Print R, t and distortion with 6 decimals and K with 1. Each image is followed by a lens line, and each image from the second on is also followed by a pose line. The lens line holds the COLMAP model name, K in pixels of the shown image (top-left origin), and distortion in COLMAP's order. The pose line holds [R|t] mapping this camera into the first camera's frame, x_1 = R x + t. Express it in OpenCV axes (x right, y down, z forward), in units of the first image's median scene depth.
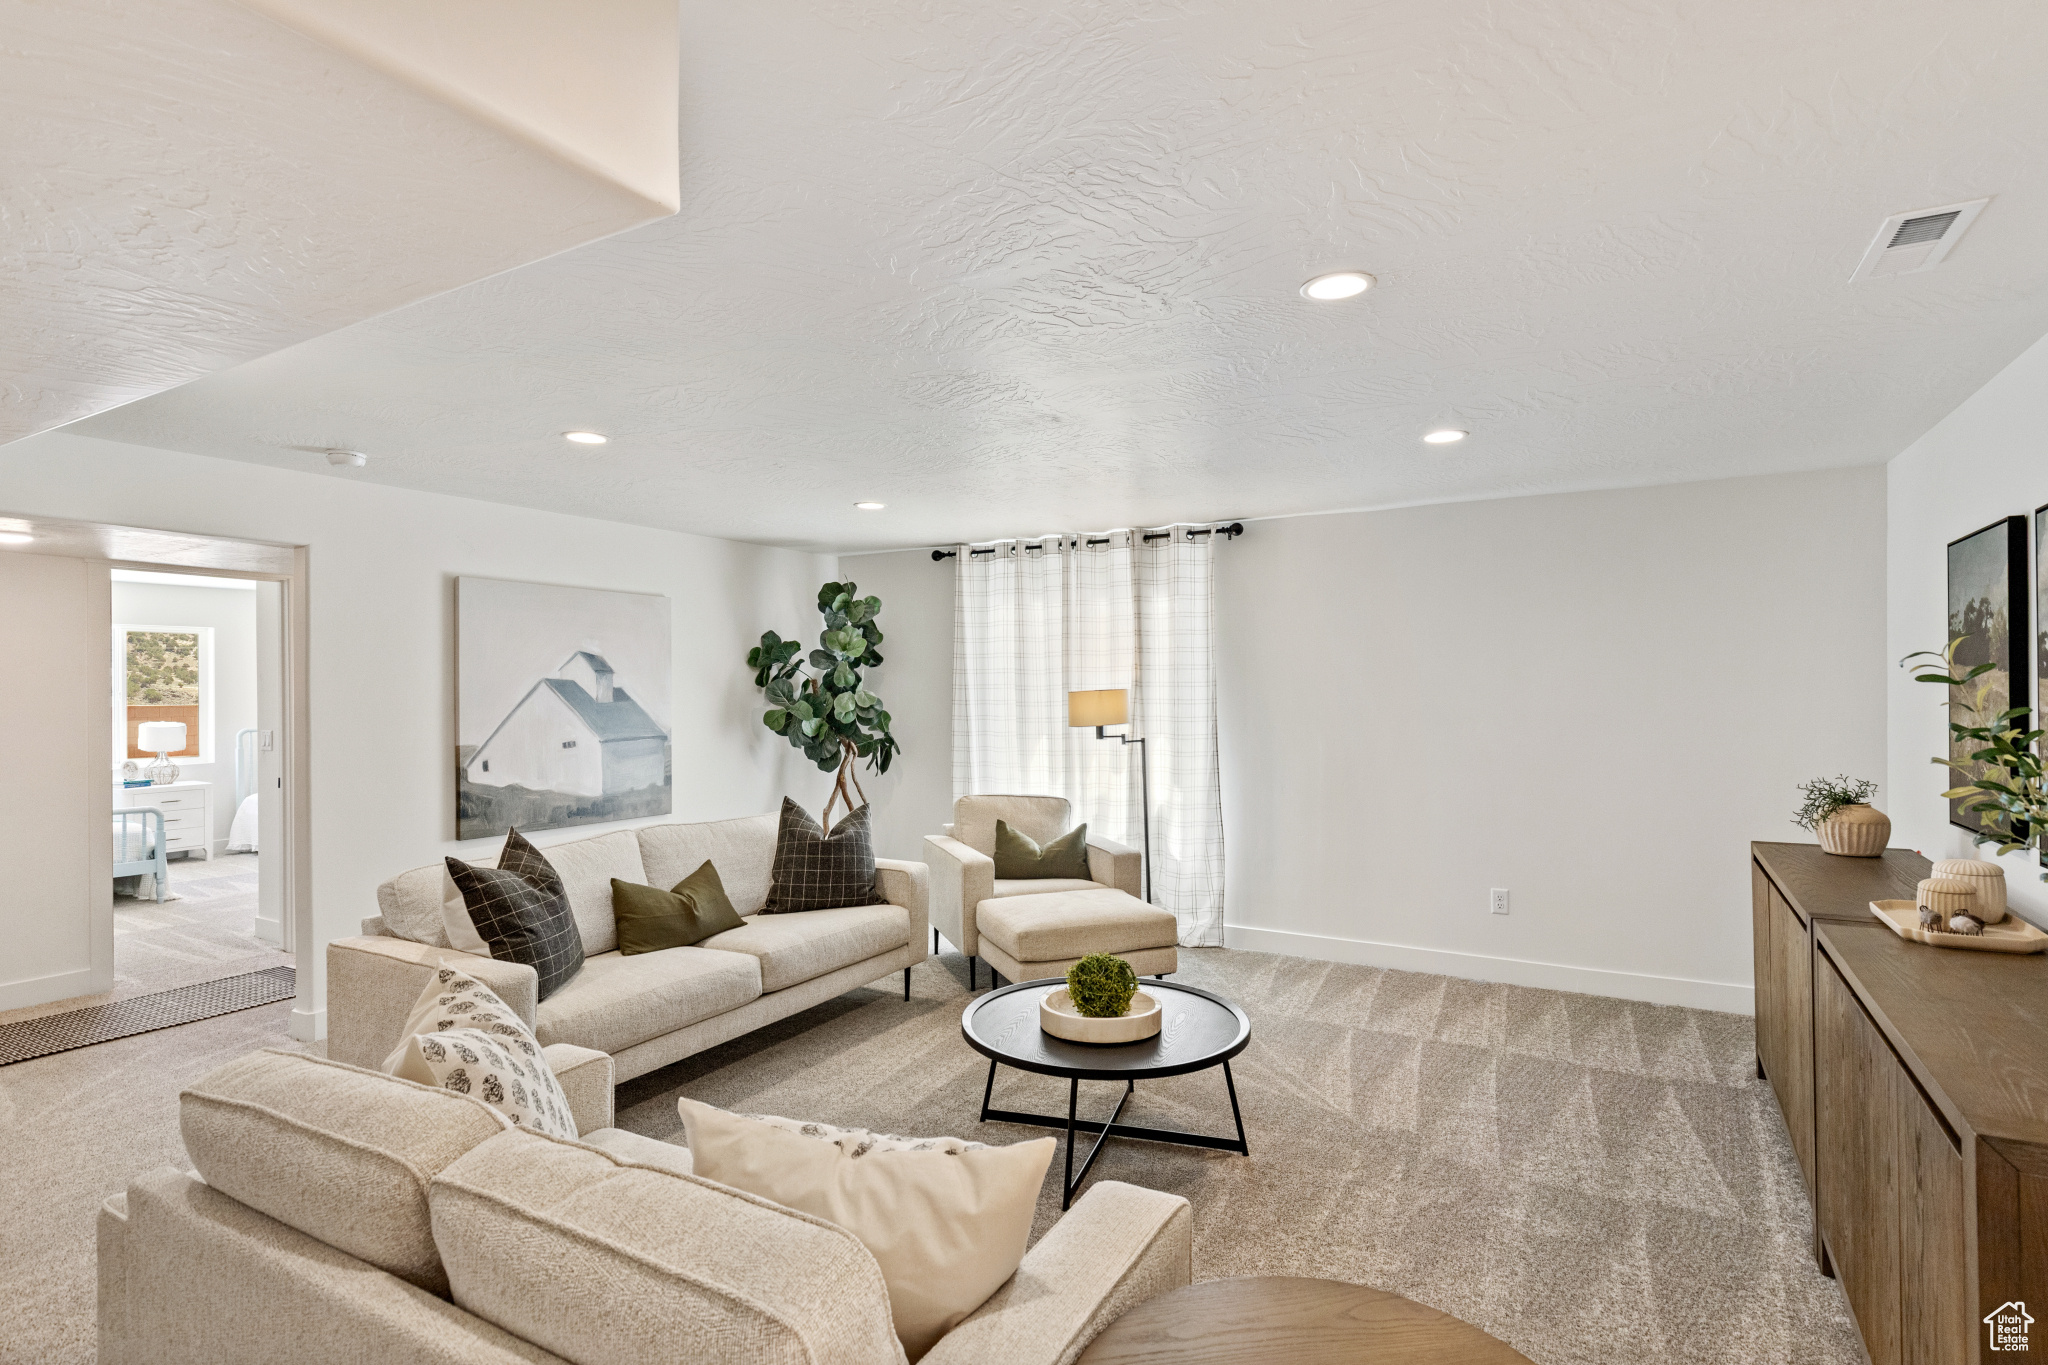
lens RADIAL K [[1034.7, 0, 1024.0], [0, 1034.7, 682.5], [0, 0, 1]] dist [-0.000621, -0.000186]
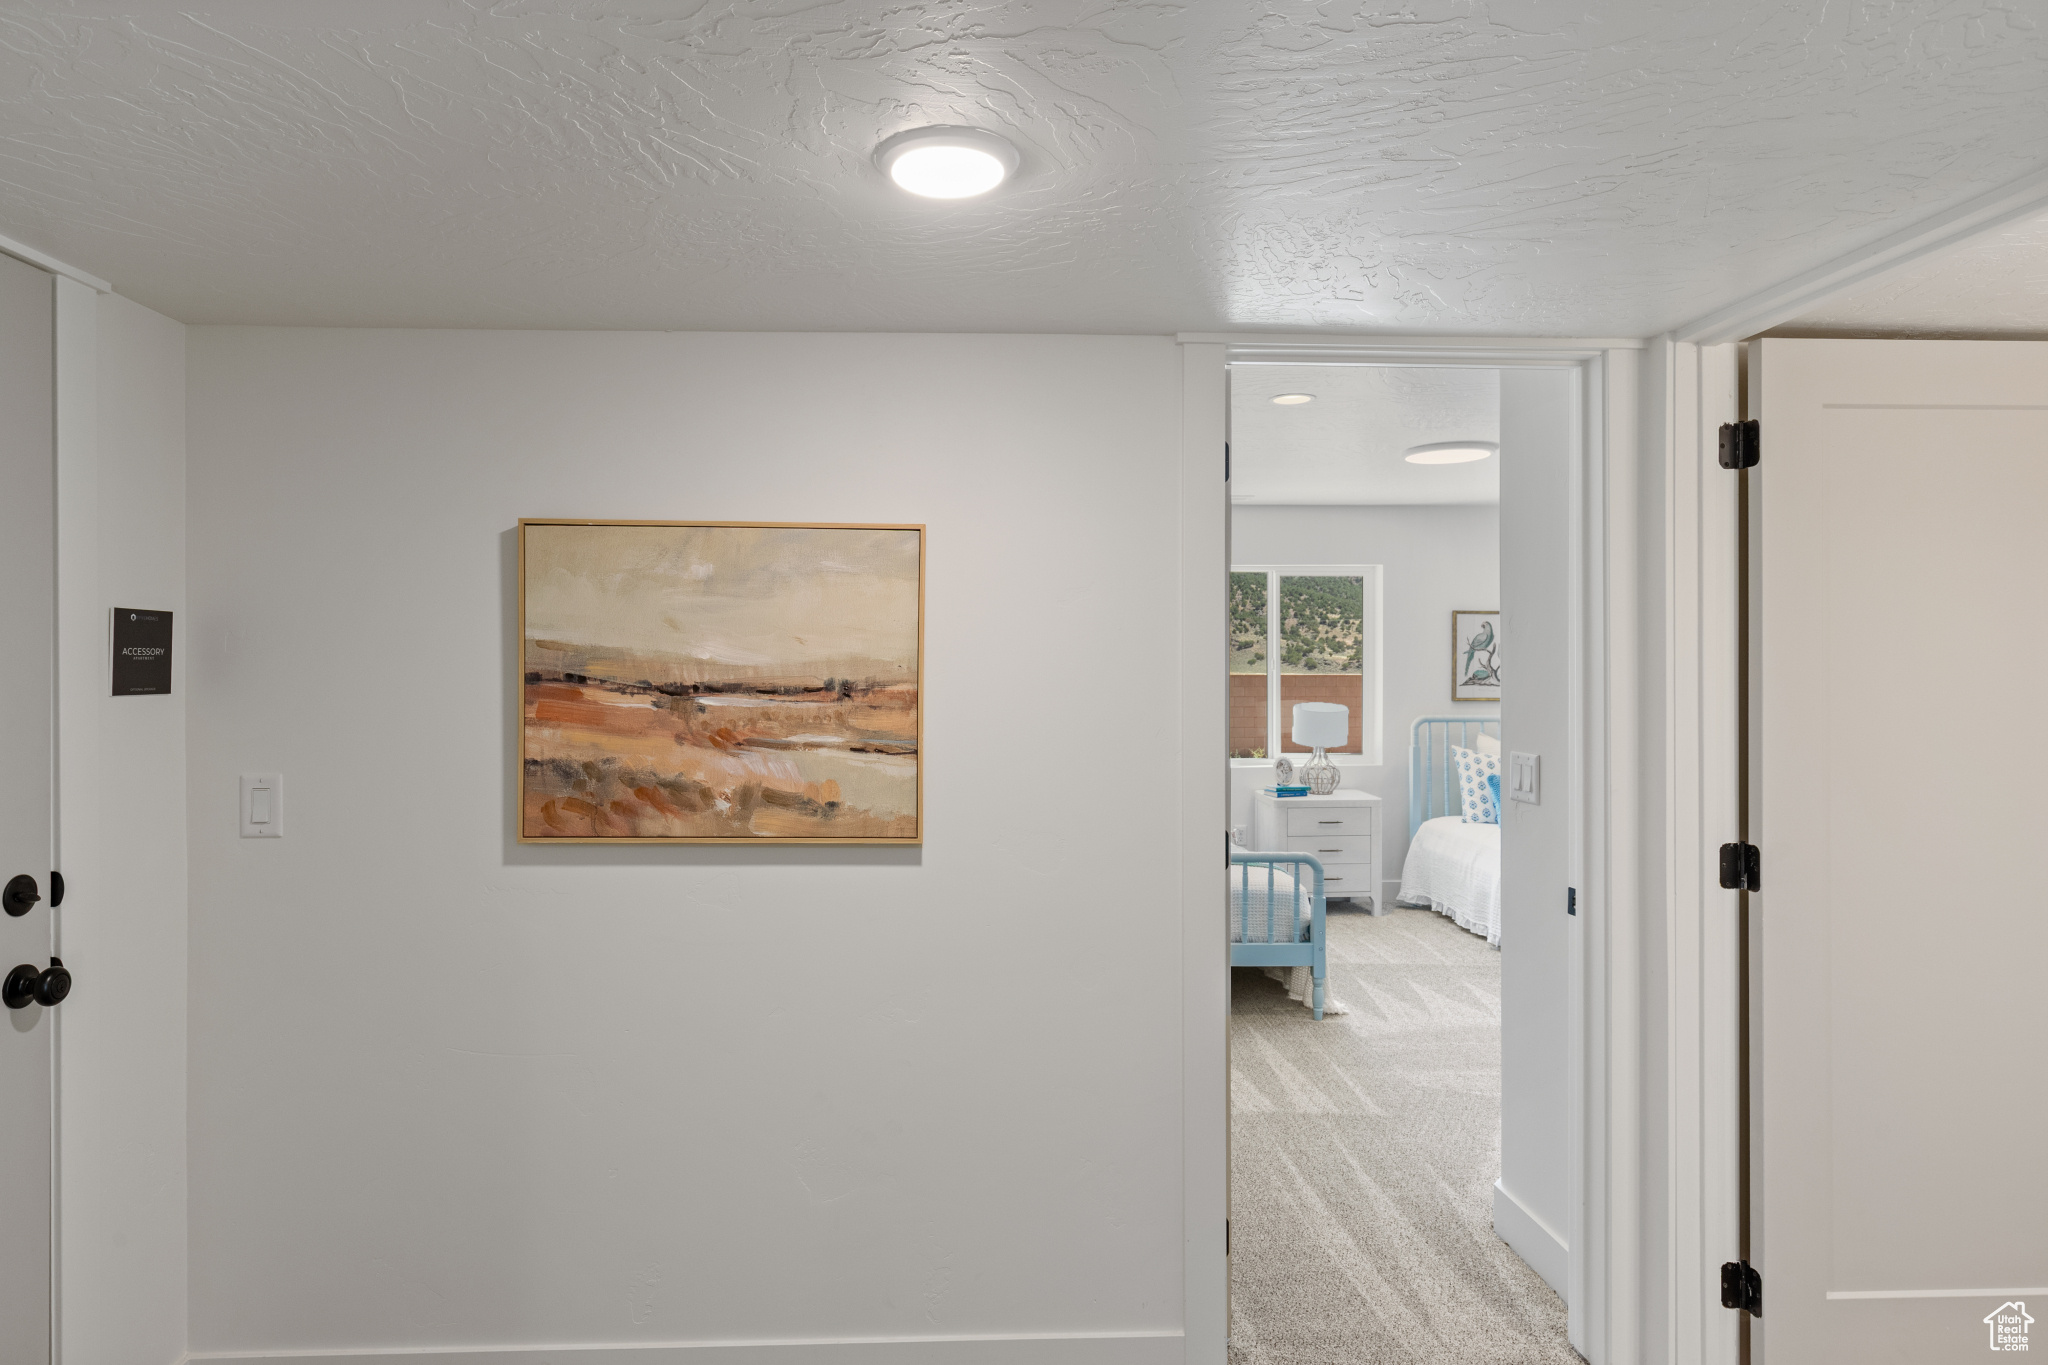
lens RADIAL K [[1142.7, 0, 964.4], [0, 1142.7, 660.7], [0, 0, 1]] dist [-0.000484, -0.000086]
pose [[0.544934, 0.006850, -0.838451, -0.327426], [-0.000490, 0.999969, 0.007852, 0.003354], [0.838479, -0.003868, 0.544920, 0.389995]]
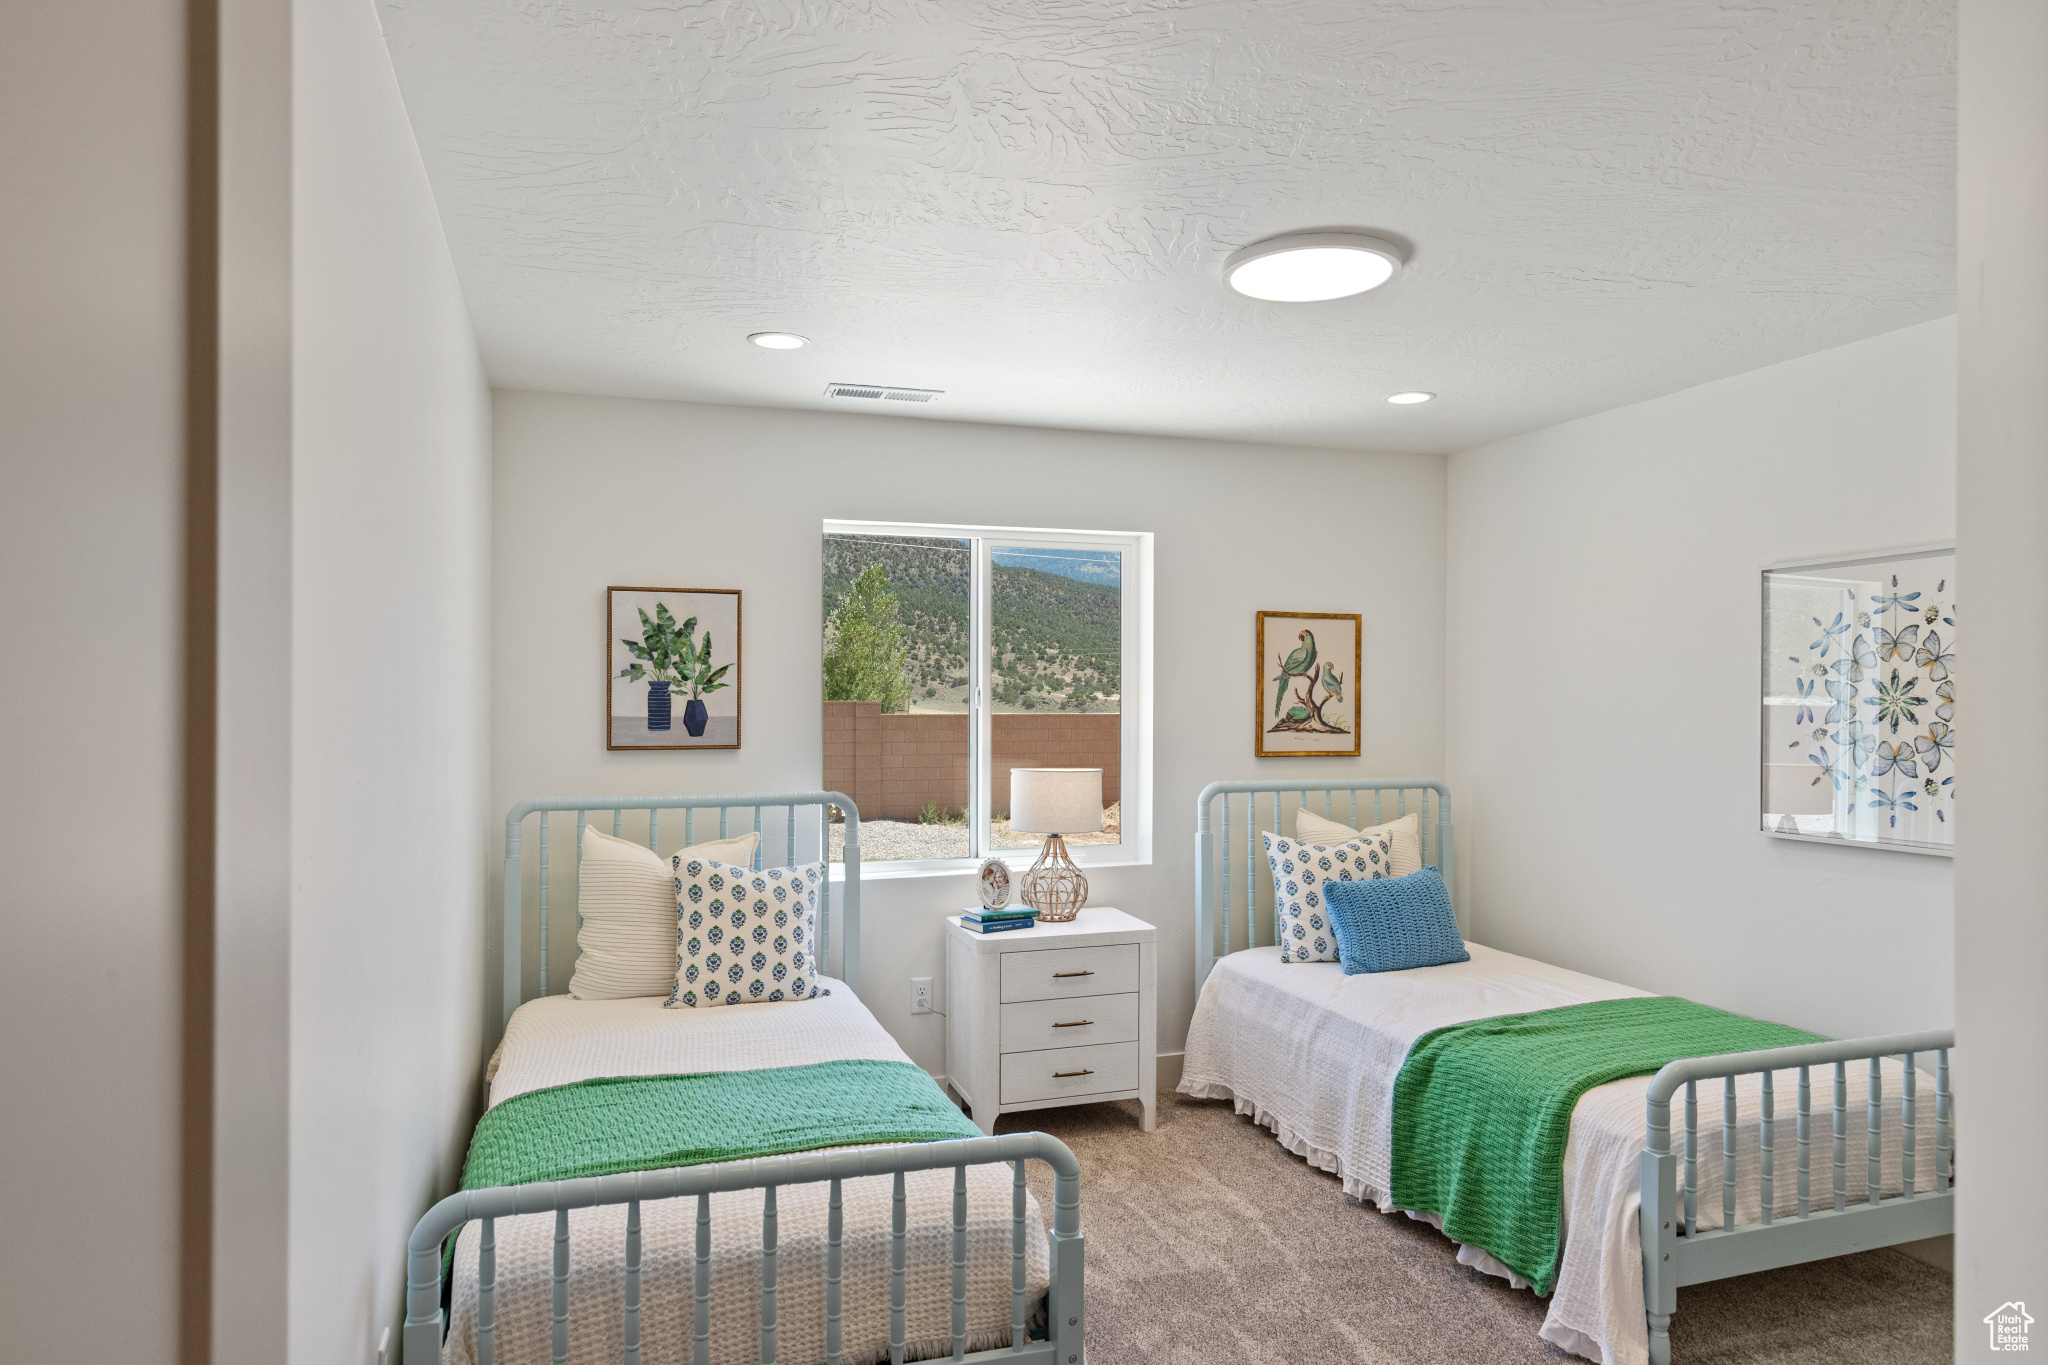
lens RADIAL K [[1297.3, 0, 1024.0], [0, 1297.3, 682.5], [0, 0, 1]] dist [-0.000166, -0.000111]
pose [[0.762441, 0.000398, -0.647058, -0.524008], [-0.005131, 0.999972, -0.005430, 0.008978], [0.647038, 0.007460, 0.762421, 0.616125]]
